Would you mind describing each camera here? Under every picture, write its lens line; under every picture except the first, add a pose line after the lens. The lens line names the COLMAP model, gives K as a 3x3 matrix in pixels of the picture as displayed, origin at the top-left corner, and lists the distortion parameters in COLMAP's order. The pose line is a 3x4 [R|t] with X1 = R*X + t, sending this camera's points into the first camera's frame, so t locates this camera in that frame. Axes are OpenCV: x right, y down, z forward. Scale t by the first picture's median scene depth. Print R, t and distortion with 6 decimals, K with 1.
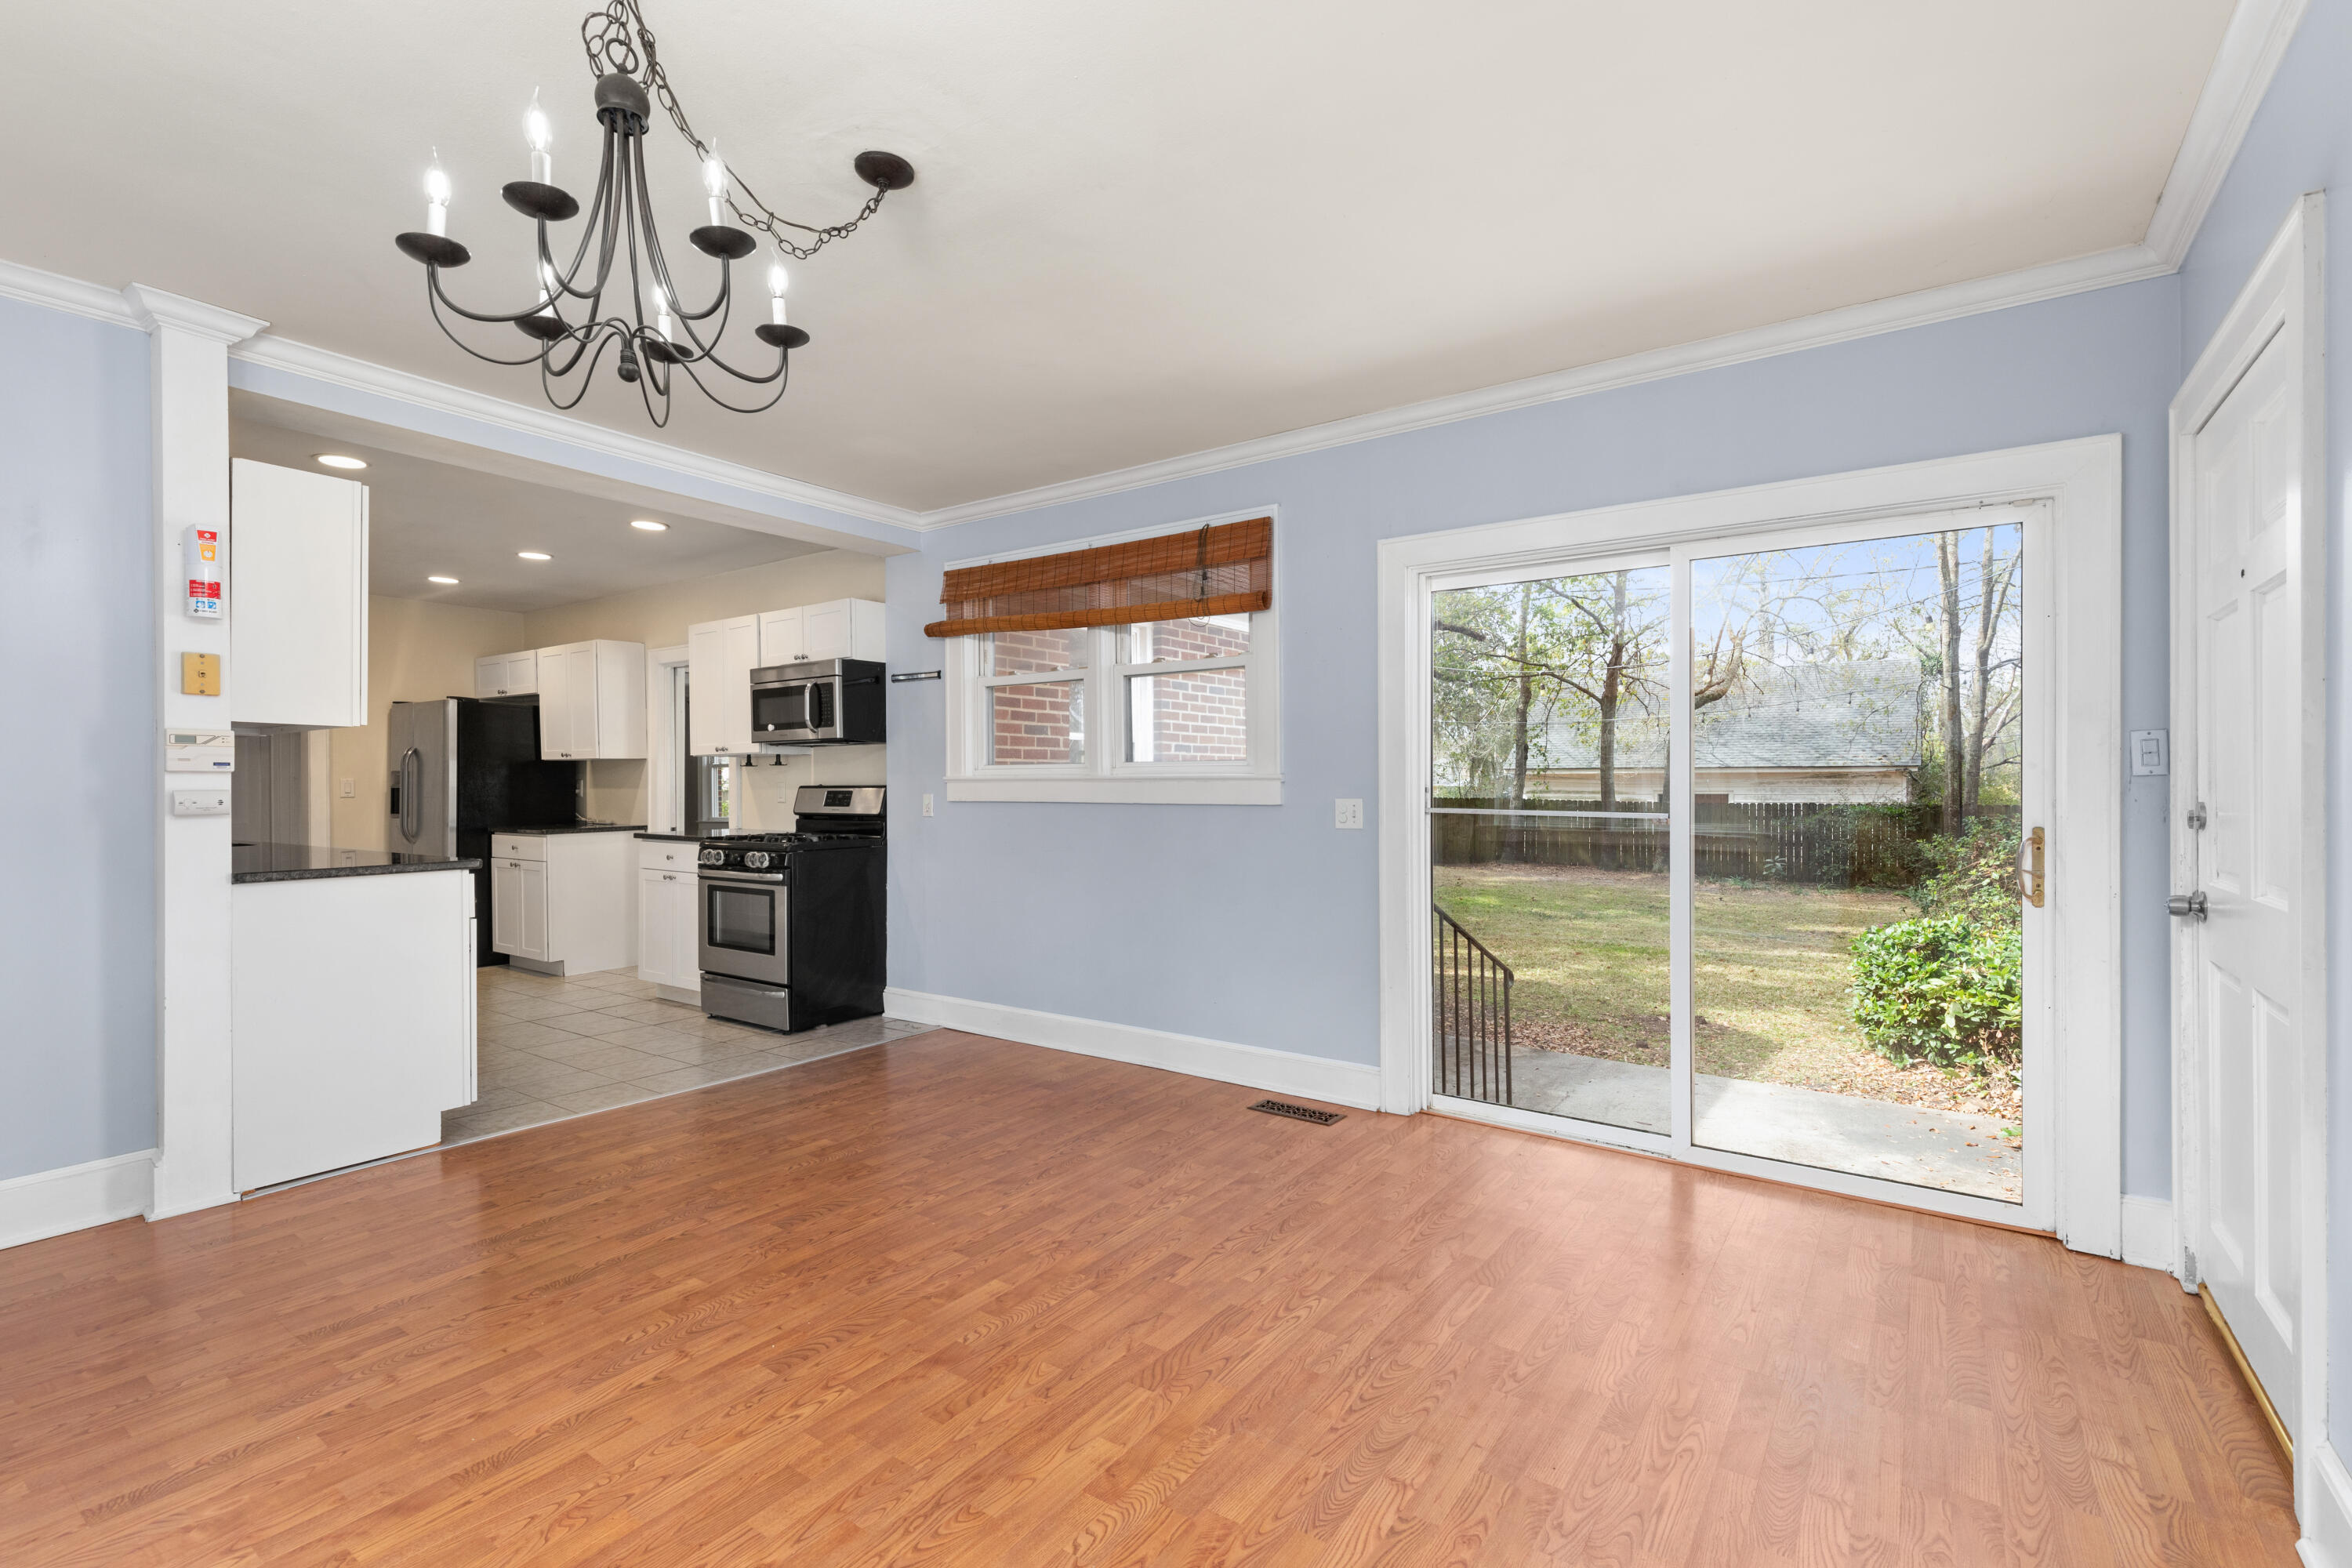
lens RADIAL K [[1064.7, 0, 1176.0], [0, 1064.7, 792.1], [0, 0, 1]] dist [0.002704, -0.000391]
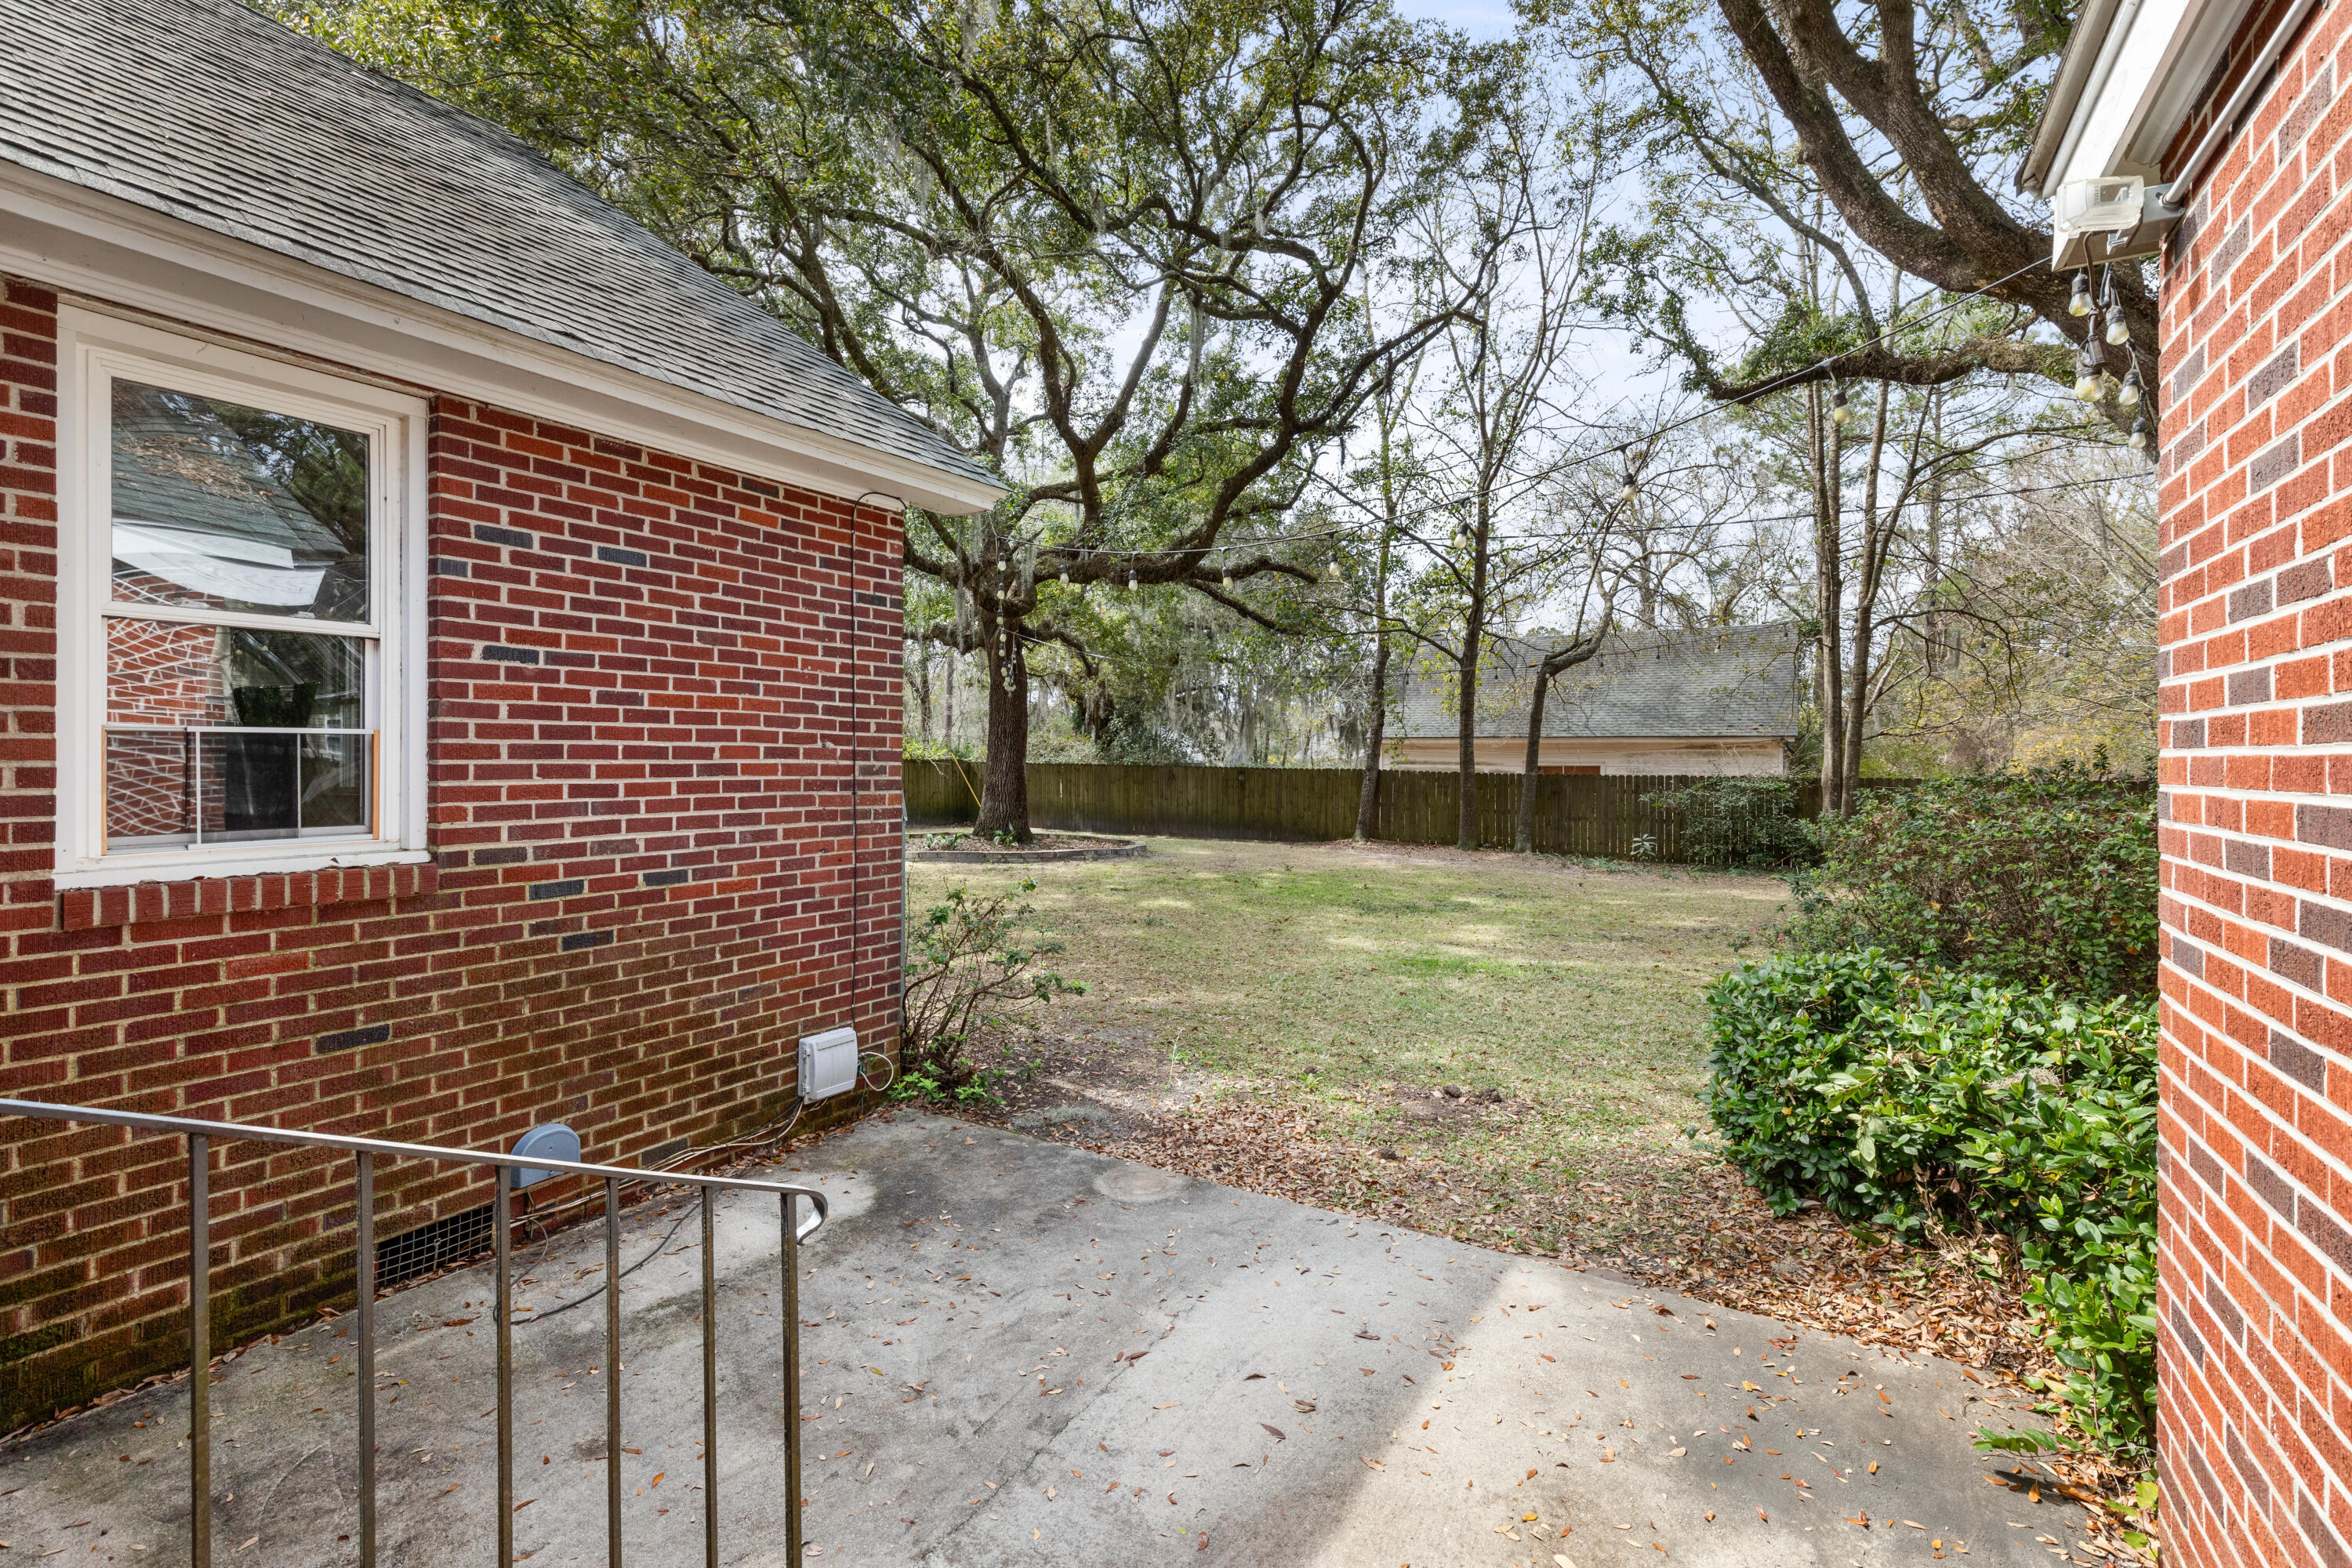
lens RADIAL K [[1064.7, 0, 1176.1], [0, 1064.7, 767.0], [0, 0, 1]] dist [0.002704, -0.000391]
pose [[0.996447, 0.003413, 0.084157, 0.194876], [-0.003495, 0.999994, 0.000833, 0.009247], [-0.084153, -0.001124, 0.996452, 0.290404]]
